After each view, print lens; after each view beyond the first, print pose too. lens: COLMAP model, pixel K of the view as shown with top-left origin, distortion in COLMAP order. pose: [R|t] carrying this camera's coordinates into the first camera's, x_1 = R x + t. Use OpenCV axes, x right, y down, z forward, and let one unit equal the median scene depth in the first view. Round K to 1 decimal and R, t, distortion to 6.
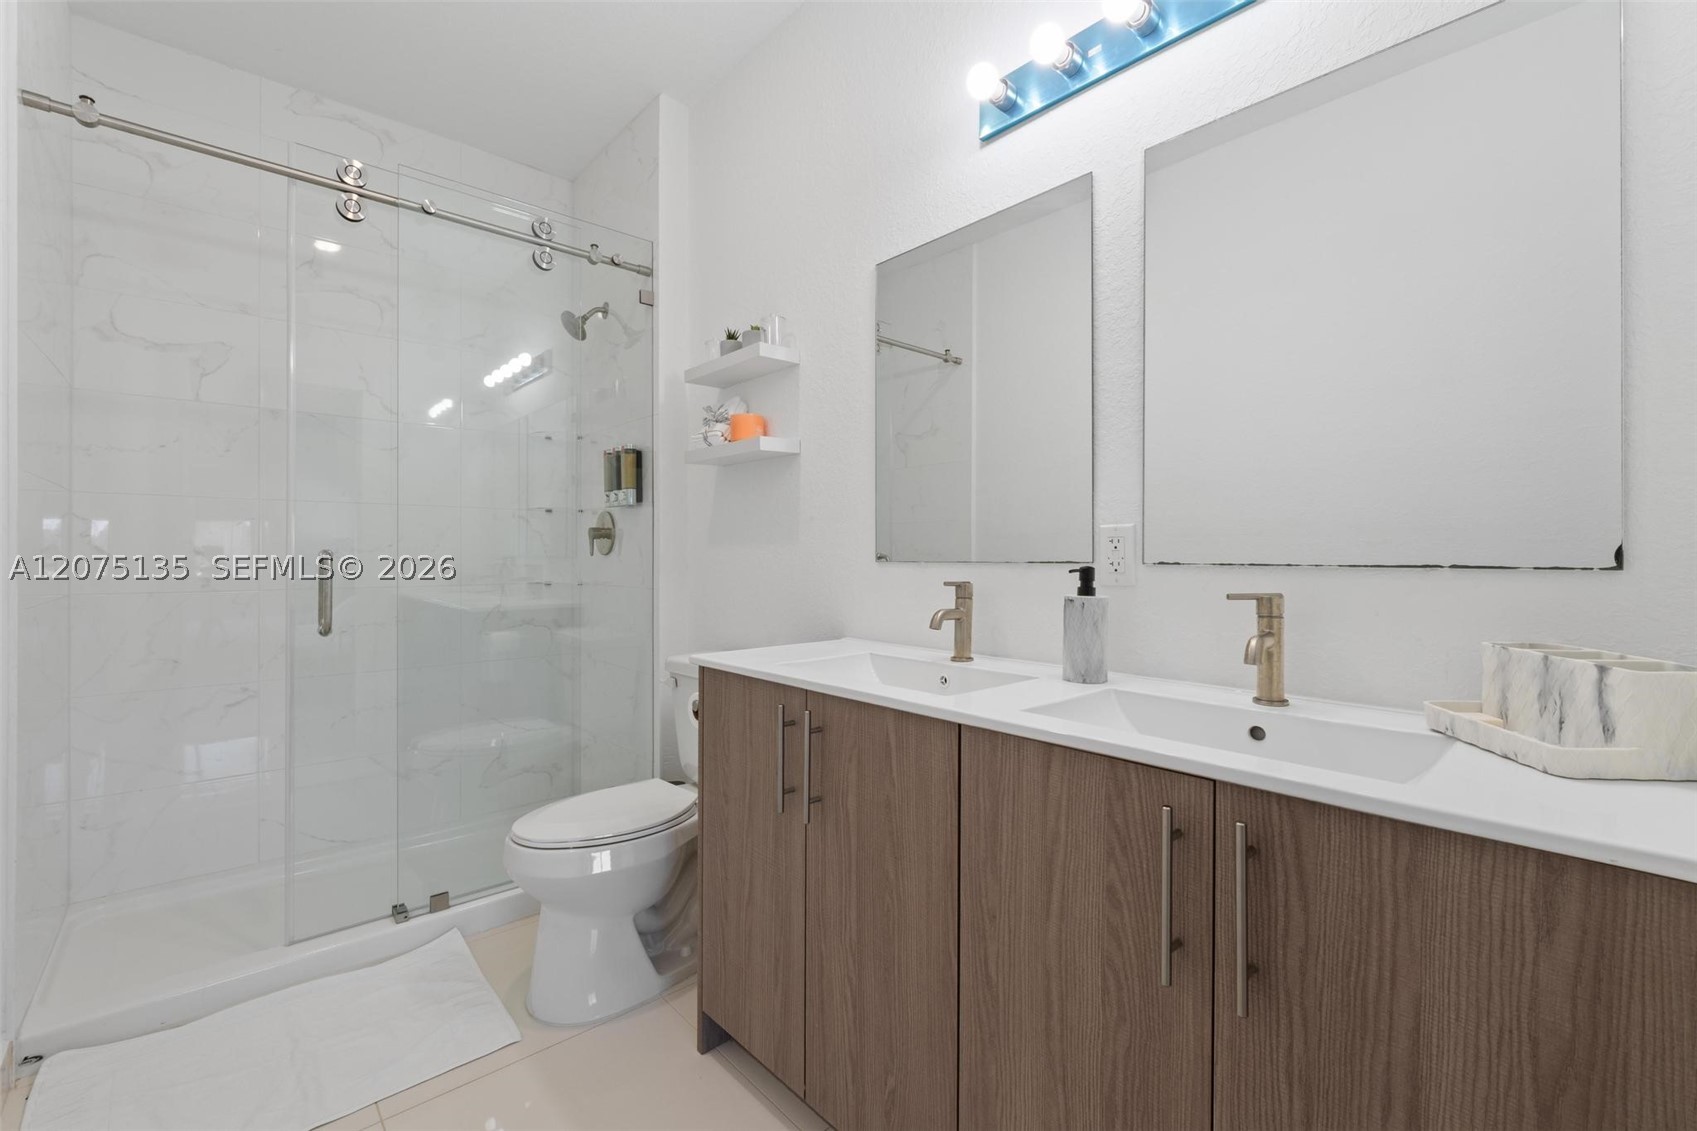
lens RADIAL K [[720.7, 0, 847.6], [0, 720.7, 552.7], [0, 0, 1]] dist [-0.001629, -0.001197]
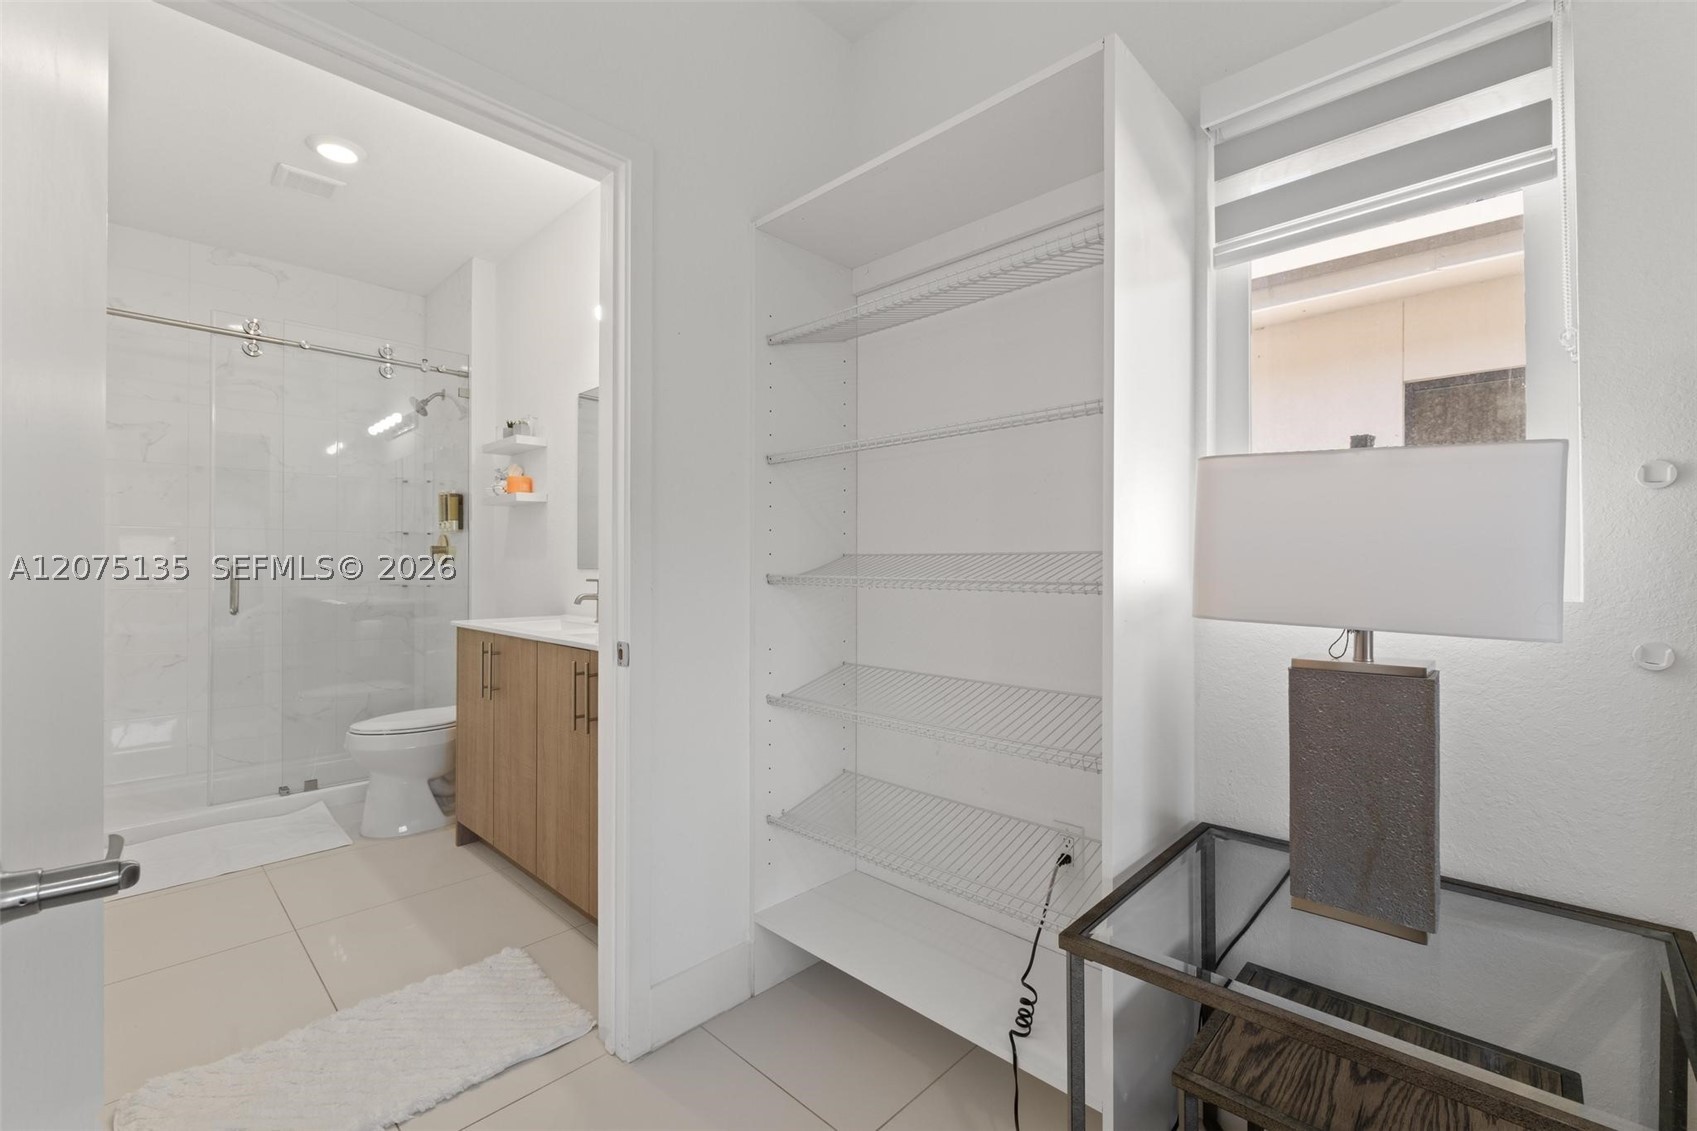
lens RADIAL K [[720.7, 0, 853.5], [0, 720.7, 565.3], [0, 0, 1]] dist [-0.001629, -0.001197]
pose [[0.997094, 0.002529, 0.076140, 0.428249], [-0.002524, 0.999997, -0.000153, 0.001934], [-0.076140, -0.000040, 0.997097, -0.570417]]
